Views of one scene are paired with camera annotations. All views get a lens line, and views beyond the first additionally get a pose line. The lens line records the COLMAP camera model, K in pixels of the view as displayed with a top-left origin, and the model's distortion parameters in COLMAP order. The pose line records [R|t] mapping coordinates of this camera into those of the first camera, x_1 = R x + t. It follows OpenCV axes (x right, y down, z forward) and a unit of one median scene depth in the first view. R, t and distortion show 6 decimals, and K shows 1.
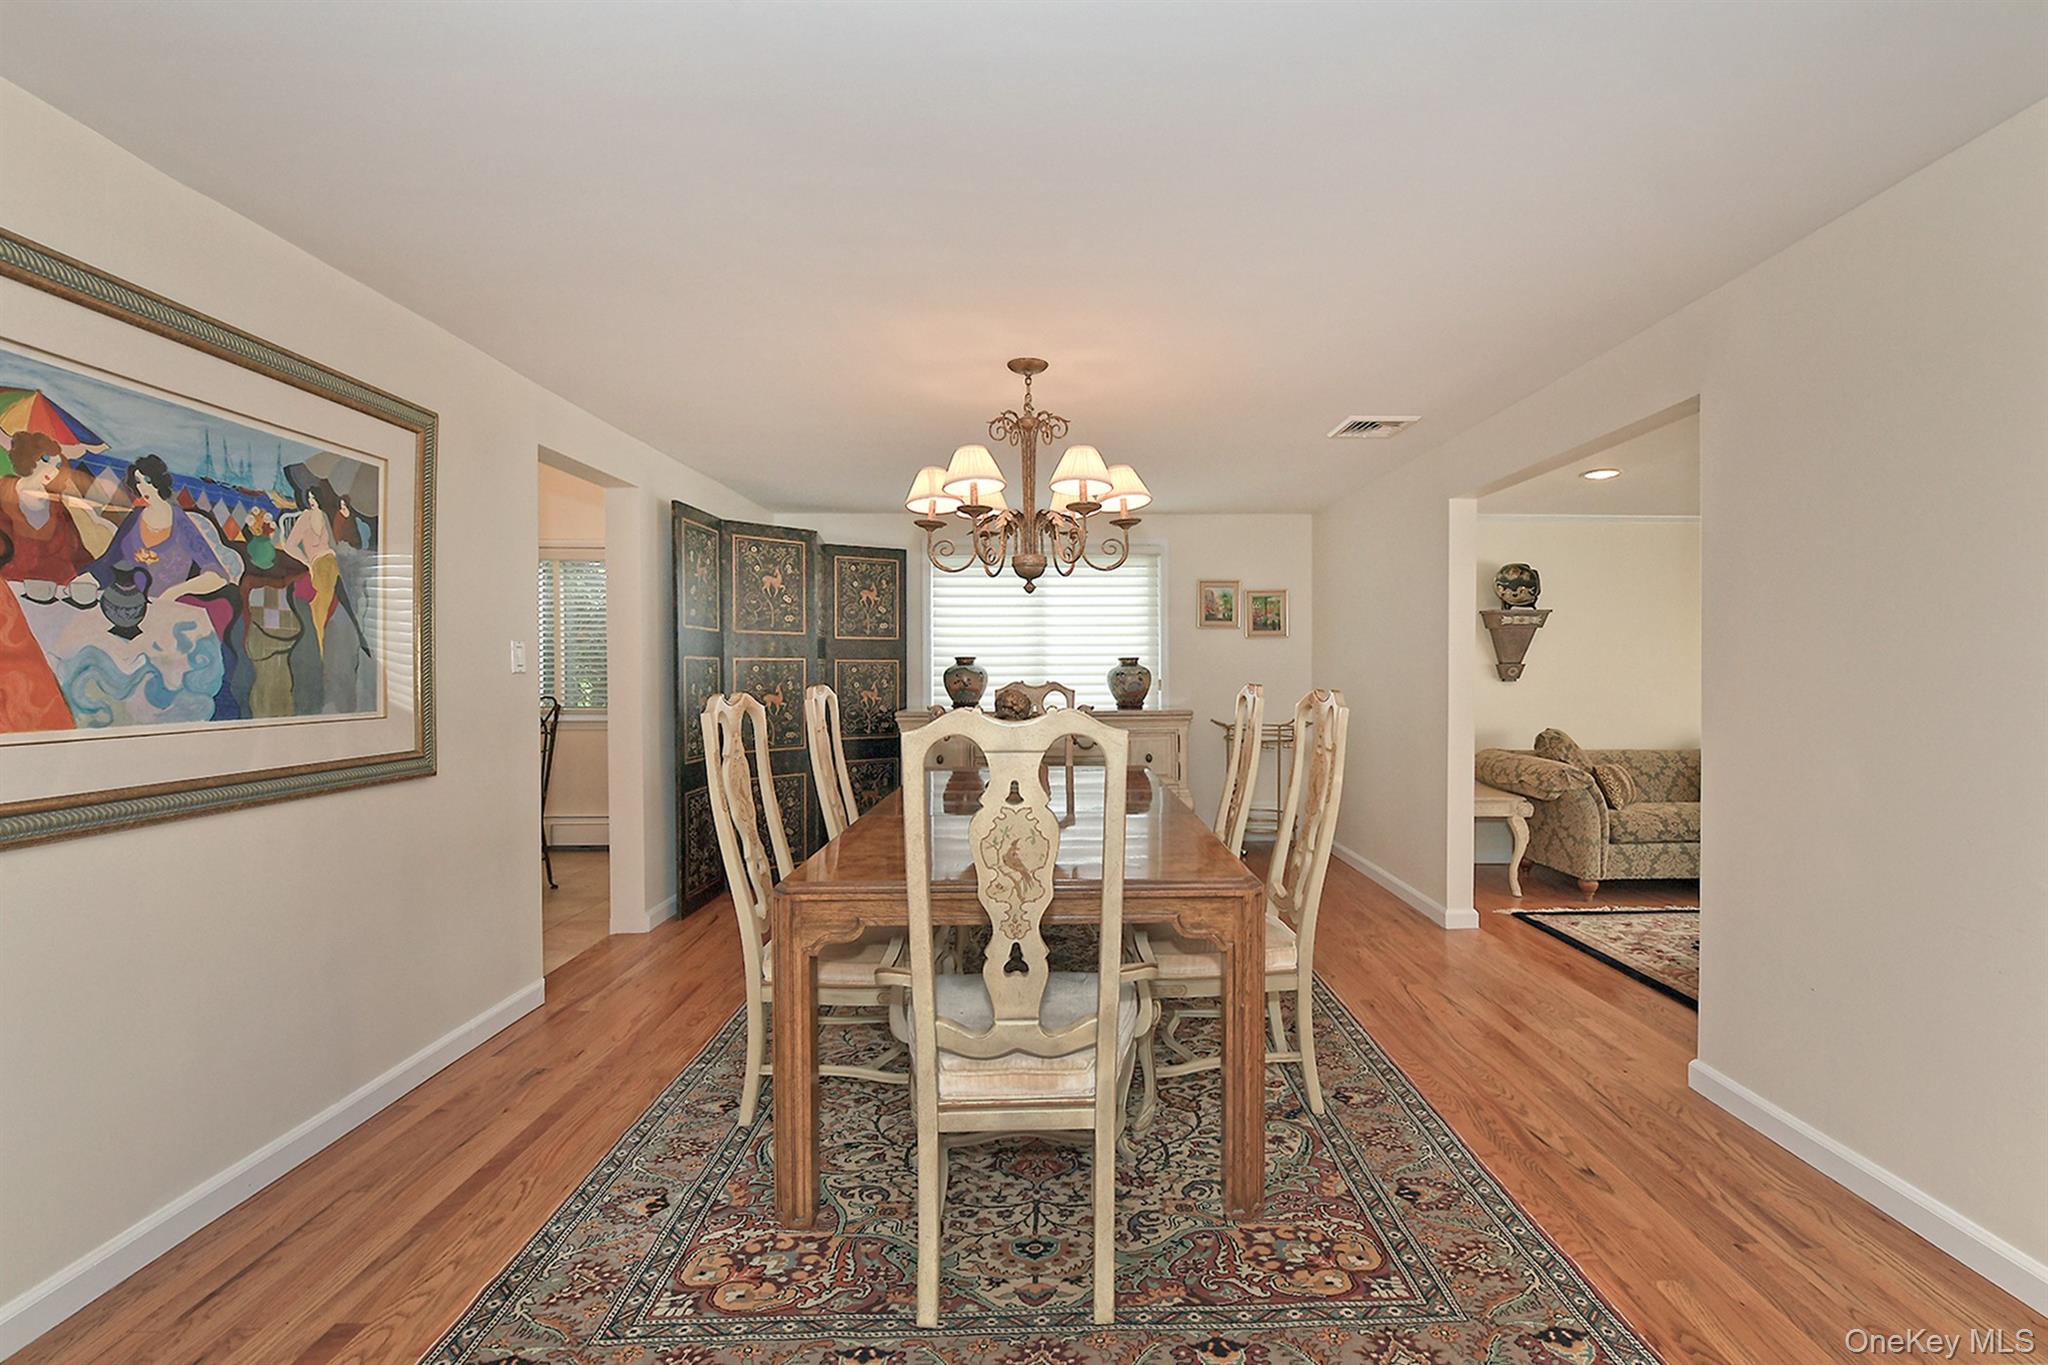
lens RADIAL K [[871.9, 0, 1023.6], [0, 871.9, 663.8], [0, 0, 1]] dist [-0.010405, -0.001113]
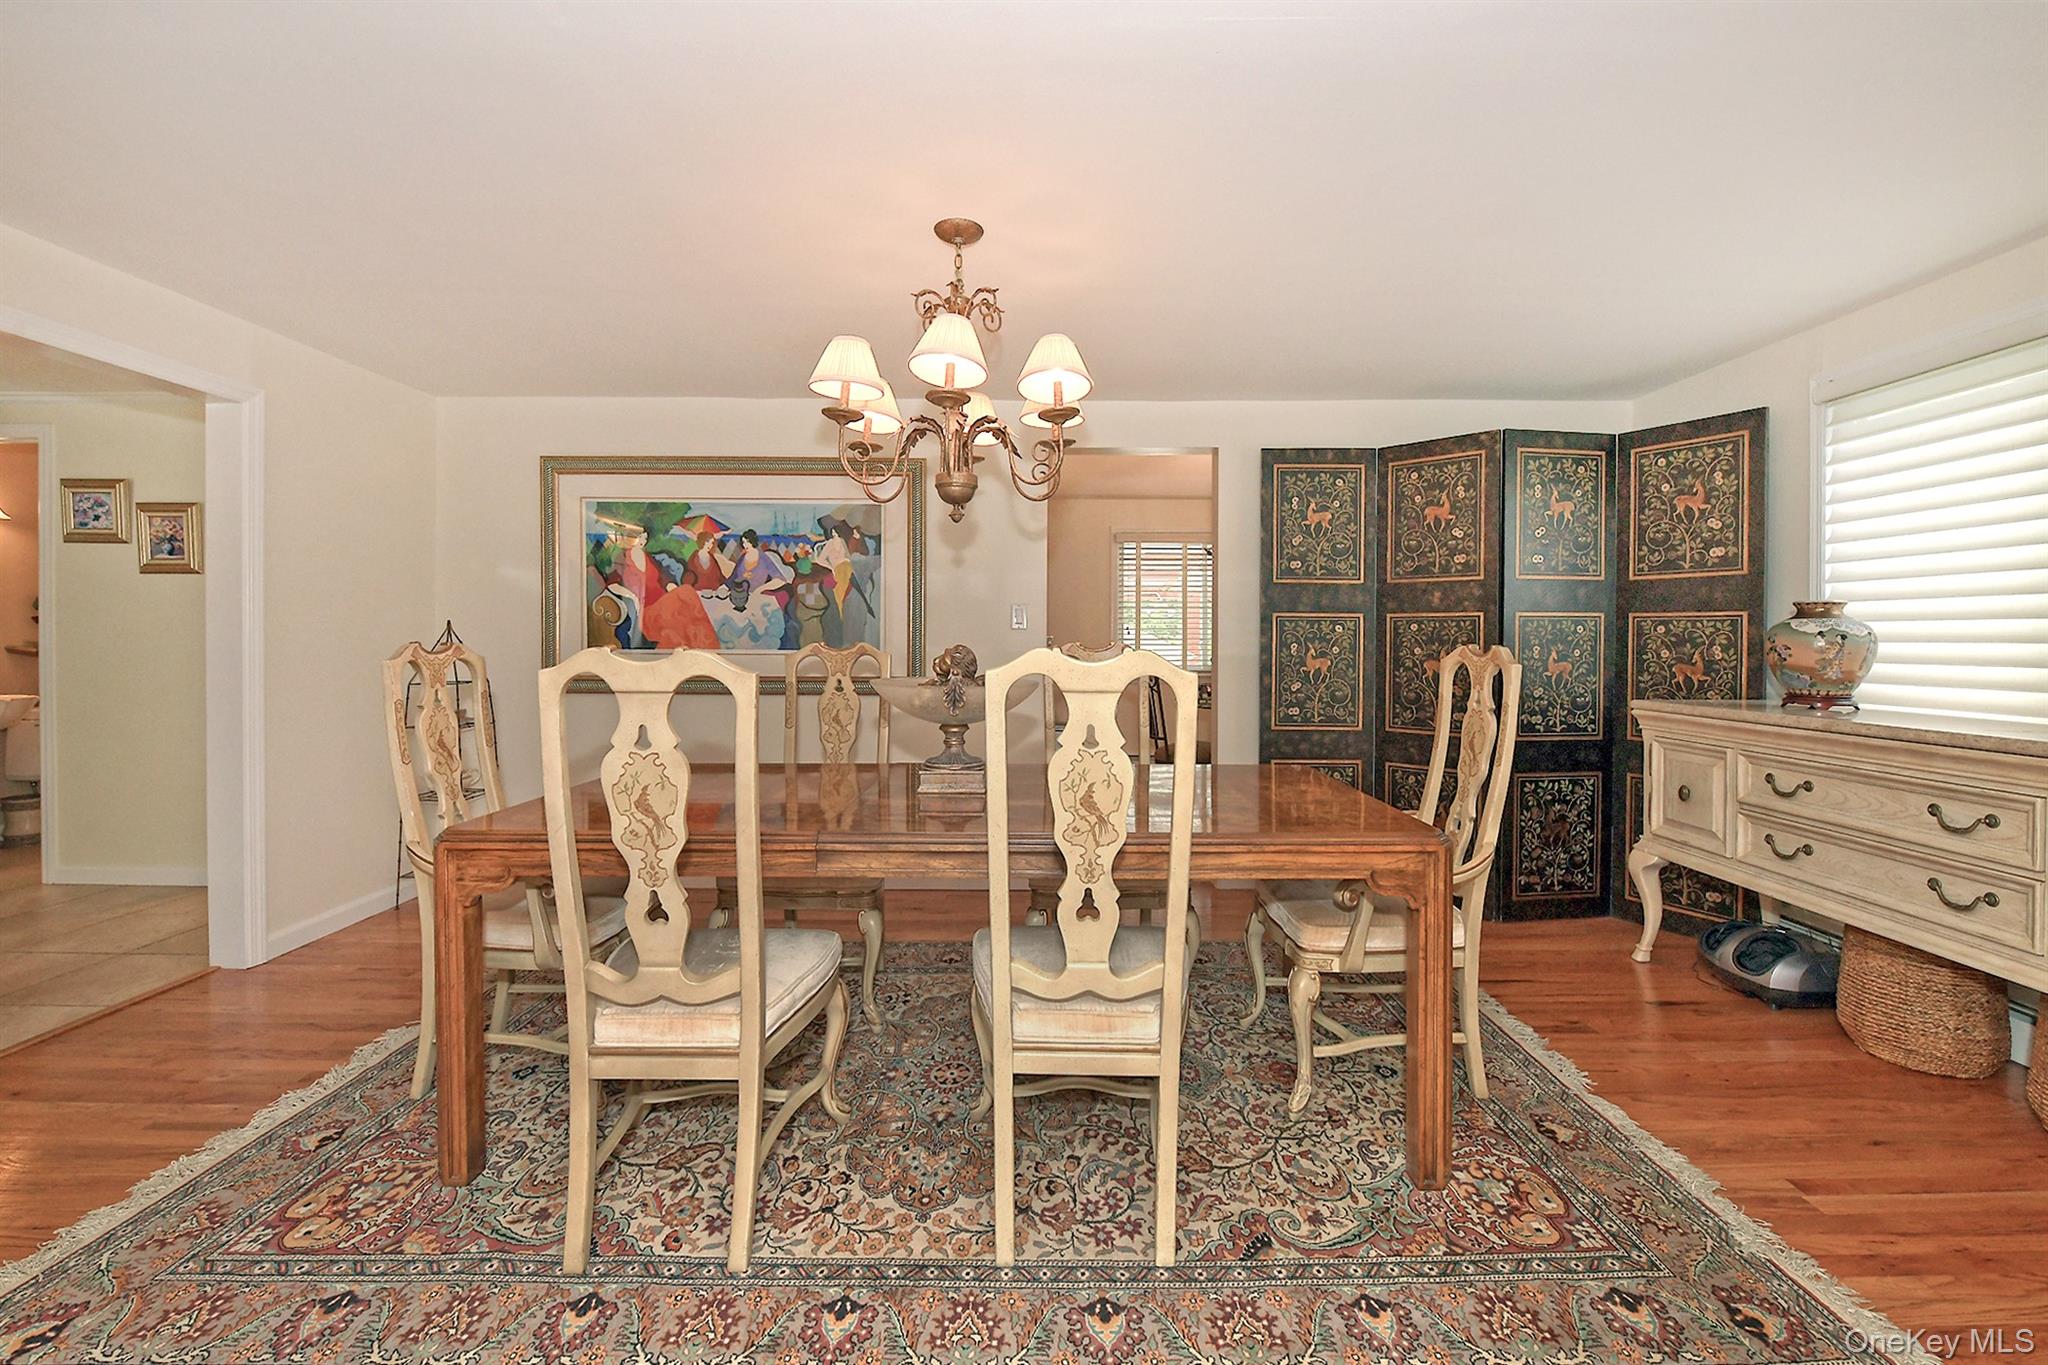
lens RADIAL K [[871.9, 0, 1013.6], [0, 871.9, 634.6], [0, 0, 1]] dist [-0.010405, -0.001113]
pose [[0.010230, 0.002208, -0.999945, 0.998277], [0.001430, 0.999997, 0.002223, 0.021753], [0.999947, -0.001453, 0.010227, 1.316913]]
